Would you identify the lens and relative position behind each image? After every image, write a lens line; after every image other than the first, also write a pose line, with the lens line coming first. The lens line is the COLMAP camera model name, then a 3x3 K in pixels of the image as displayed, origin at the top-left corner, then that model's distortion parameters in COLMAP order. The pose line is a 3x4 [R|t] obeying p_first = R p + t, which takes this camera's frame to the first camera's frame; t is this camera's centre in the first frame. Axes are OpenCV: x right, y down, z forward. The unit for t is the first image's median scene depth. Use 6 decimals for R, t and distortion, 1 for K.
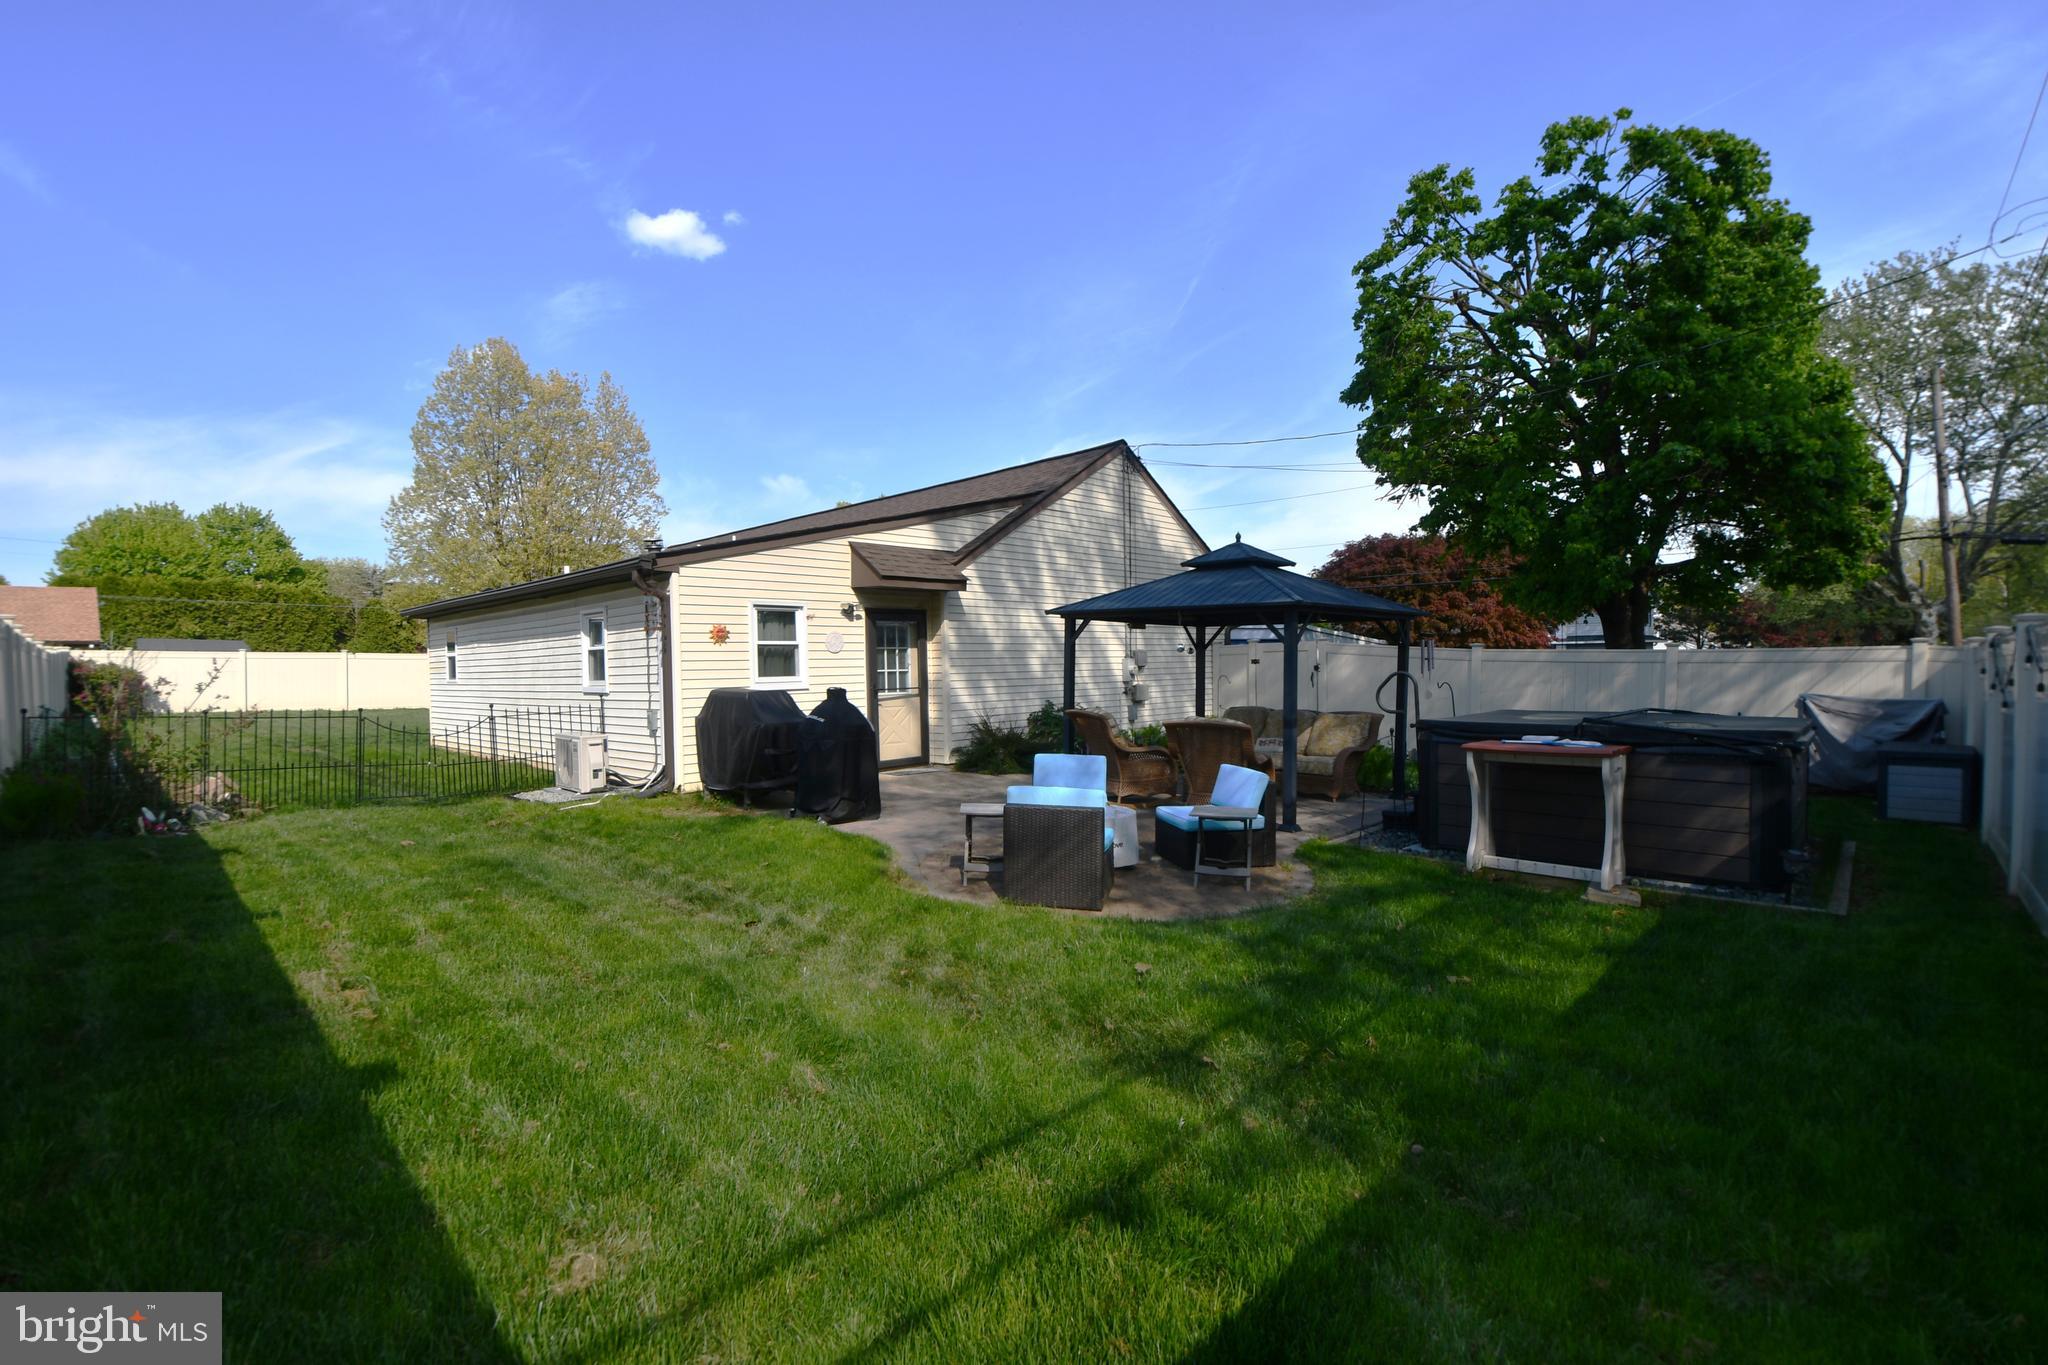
lens RADIAL K [[894.6, 0, 1024.0], [0, 894.6, 682.5], [0, 0, 1]] dist [0.004106, -0.000064]
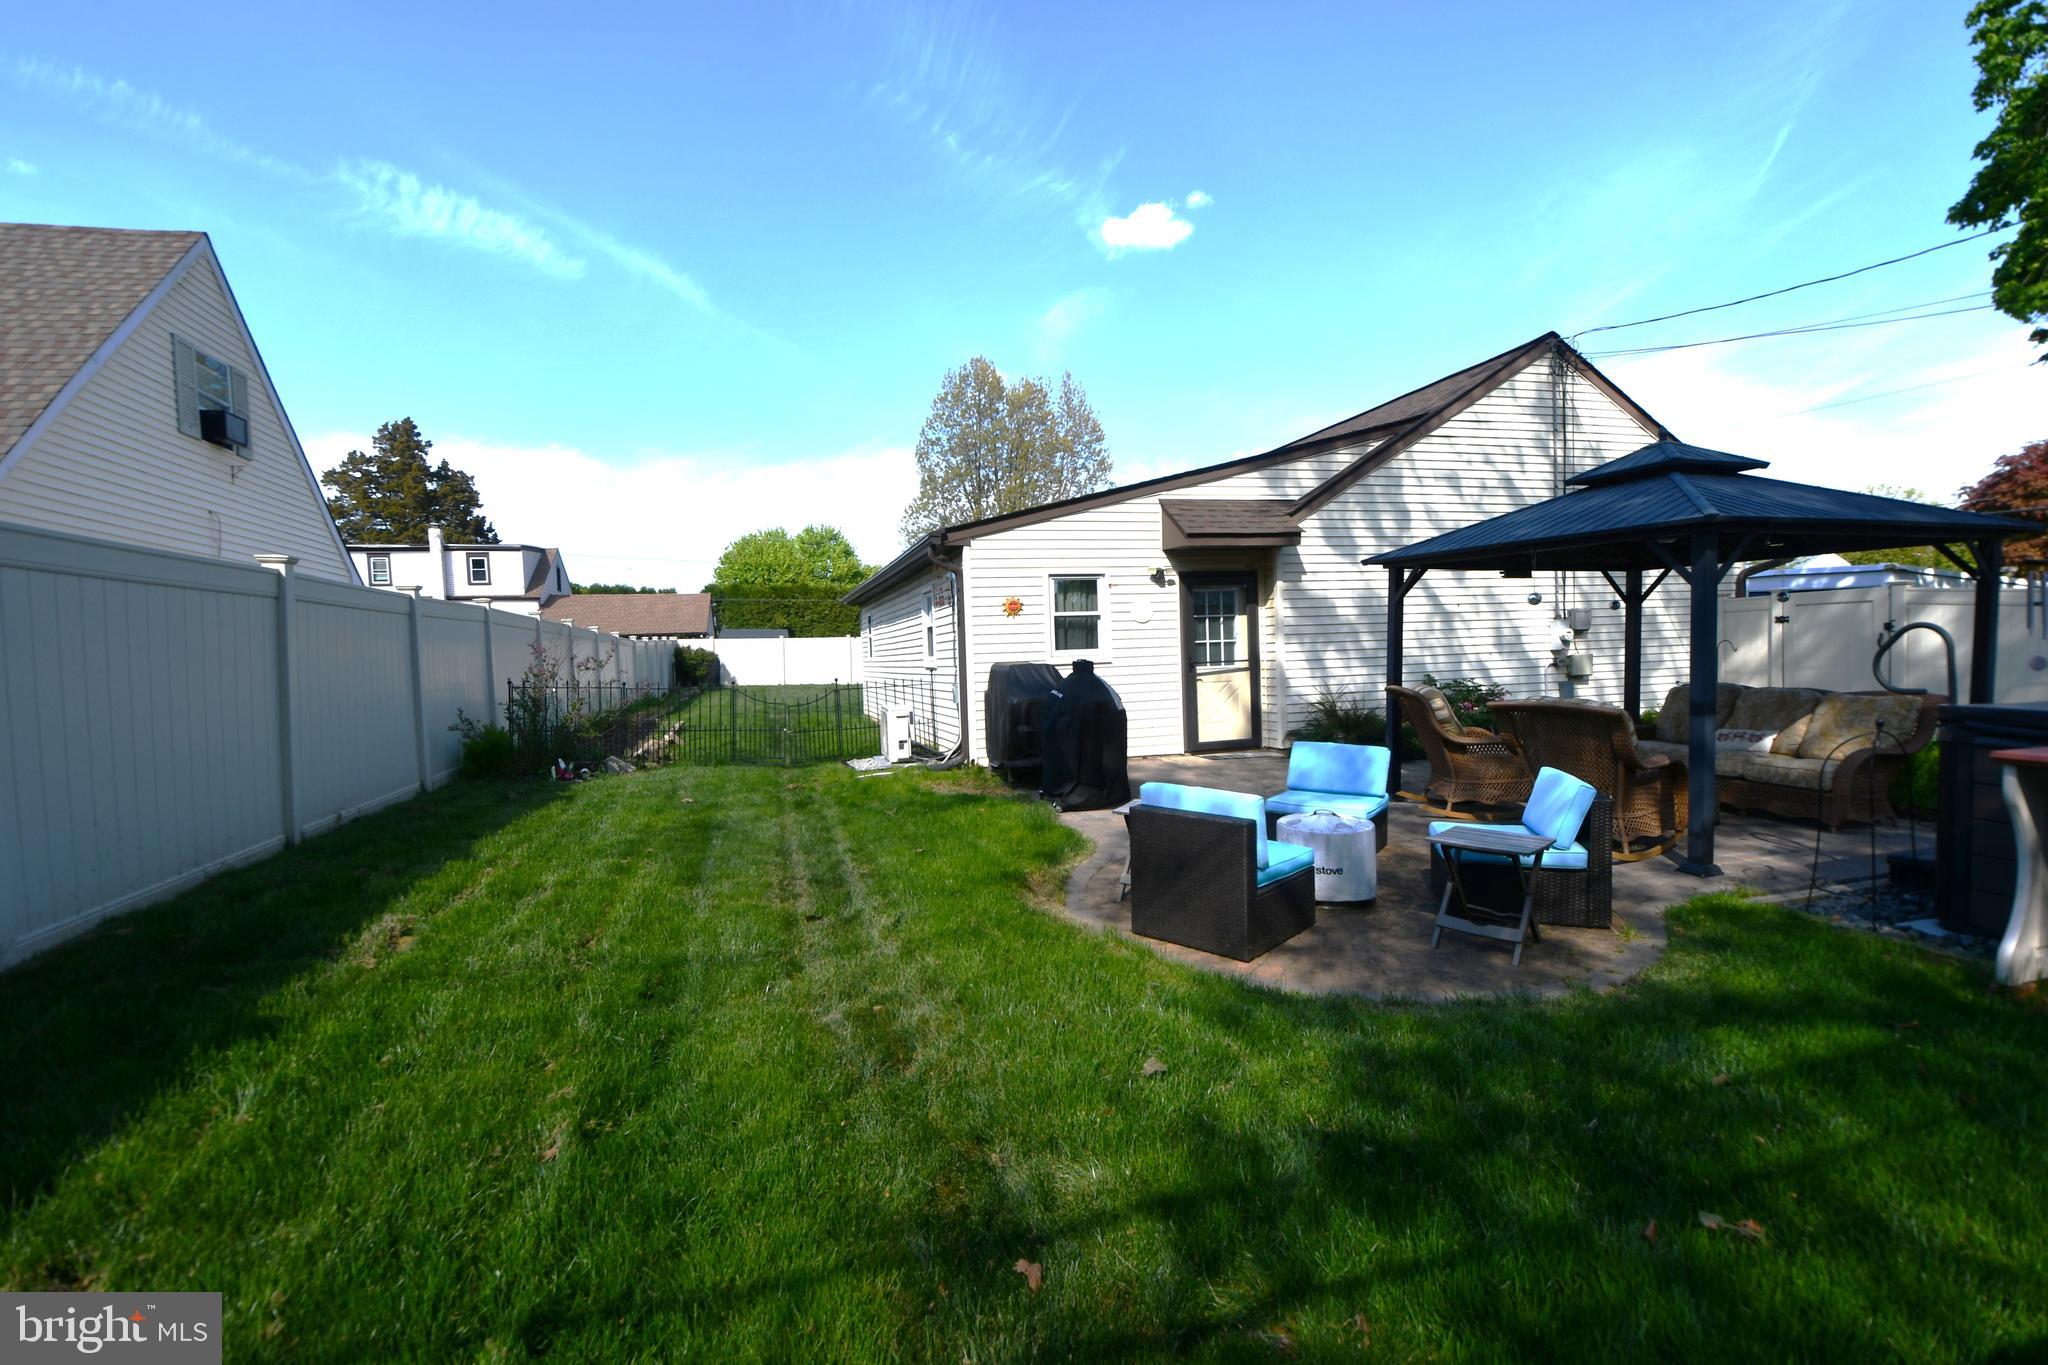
lens RADIAL K [[897.9, 0, 1024.0], [0, 897.9, 682.5], [0, 0, 1]] dist [0.008560, -0.020439]
pose [[0.865697, 0.003695, -0.500555, 0.142090], [0.009403, 0.999676, 0.023640, 0.004868], [0.500480, -0.025172, 0.865382, 0.139415]]
